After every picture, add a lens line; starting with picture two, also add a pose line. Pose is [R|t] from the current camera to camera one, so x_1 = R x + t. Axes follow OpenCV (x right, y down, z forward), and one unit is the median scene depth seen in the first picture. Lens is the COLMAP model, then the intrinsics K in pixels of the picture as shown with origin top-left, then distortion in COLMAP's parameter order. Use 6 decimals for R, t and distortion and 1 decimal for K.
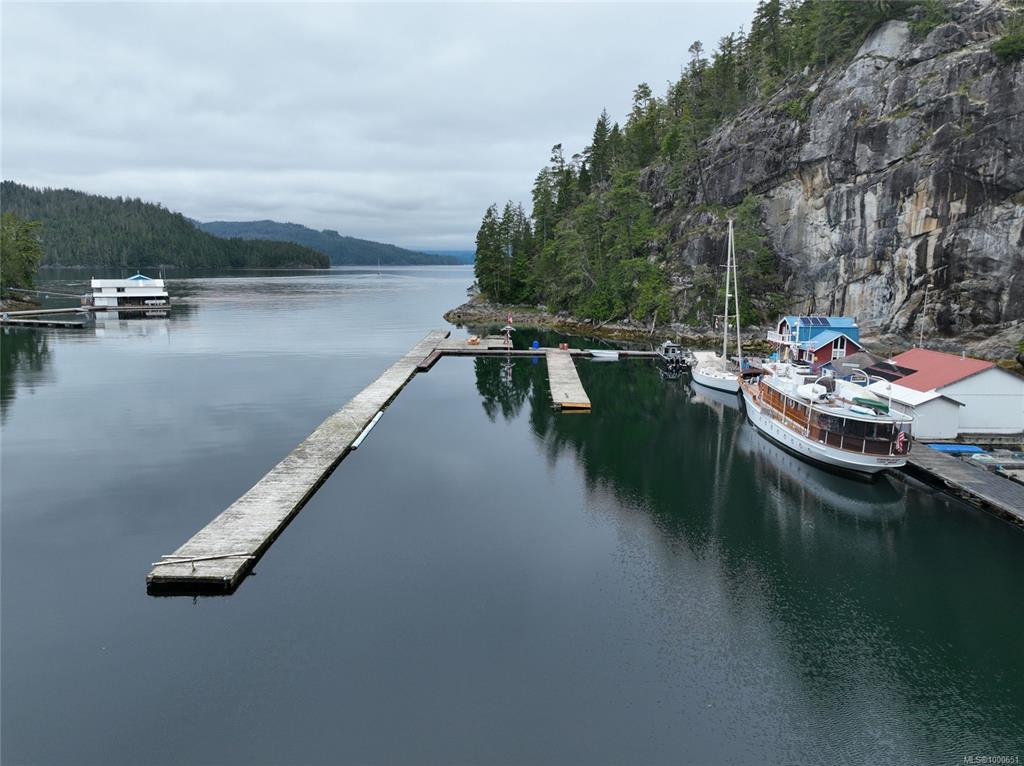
lens RADIAL K [[712.3, 0, 509.4], [0, 712.3, 384.3], [0, 0, 1]] dist [0.003752, 0.007946]
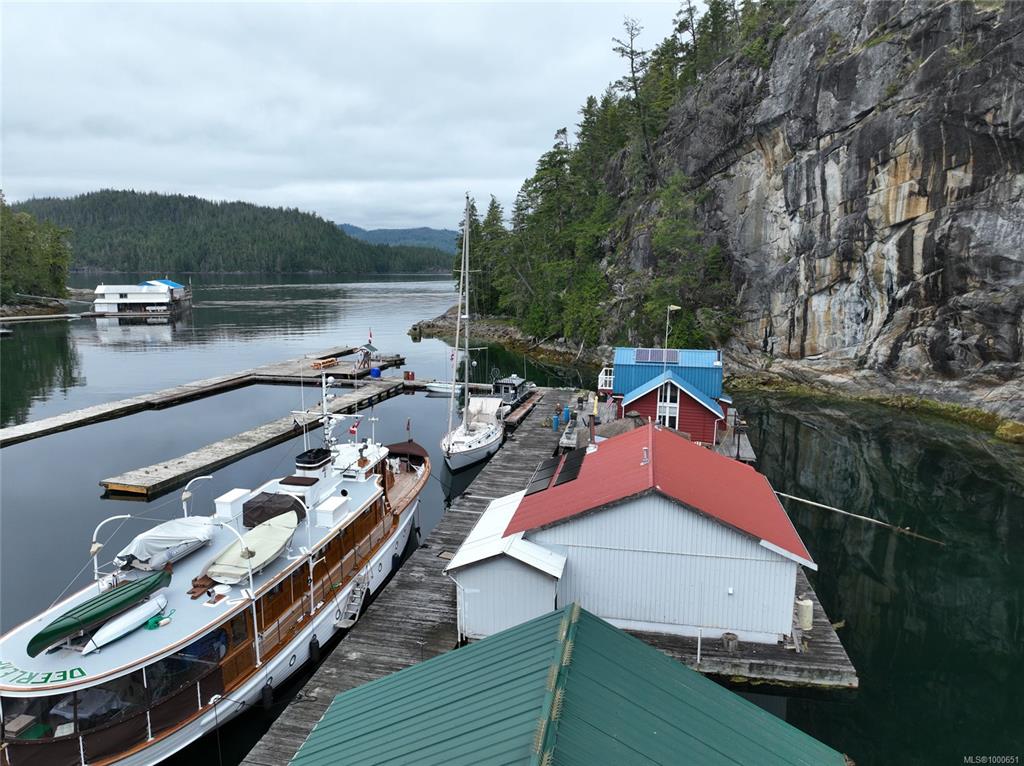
lens RADIAL K [[712.3, 0, 509.7], [0, 712.3, 385.7], [0, 0, 1]] dist [0.003752, 0.007946]
pose [[0.978881, 0.030019, -0.202214, 0.326420], [-0.030856, 0.999523, -0.000986, -0.043101], [0.202088, 0.007205, 0.979341, 0.258962]]
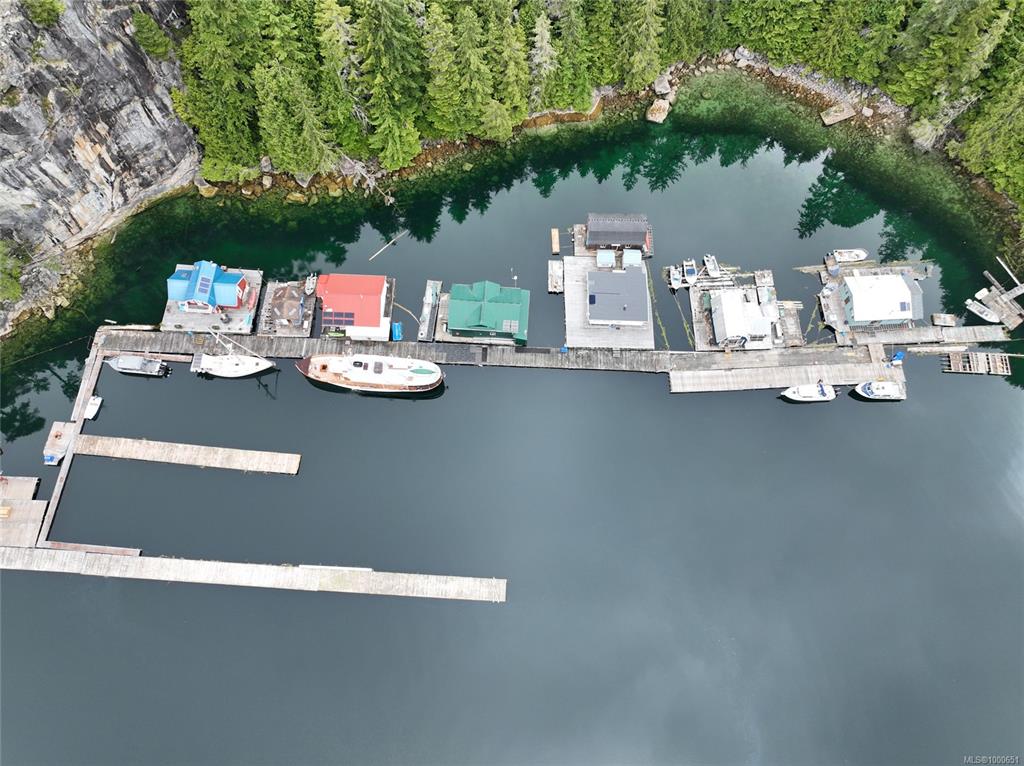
lens RADIAL K [[712.3, 0, 514.6], [0, 712.3, 381.1], [0, 0, 1]] dist [0.003752, 0.007946]
pose [[0.057392, -0.935811, 0.347799, -0.155315], [0.165427, 0.352472, 0.921085, -0.990540], [-0.984551, 0.004672, 0.175038, 0.069047]]
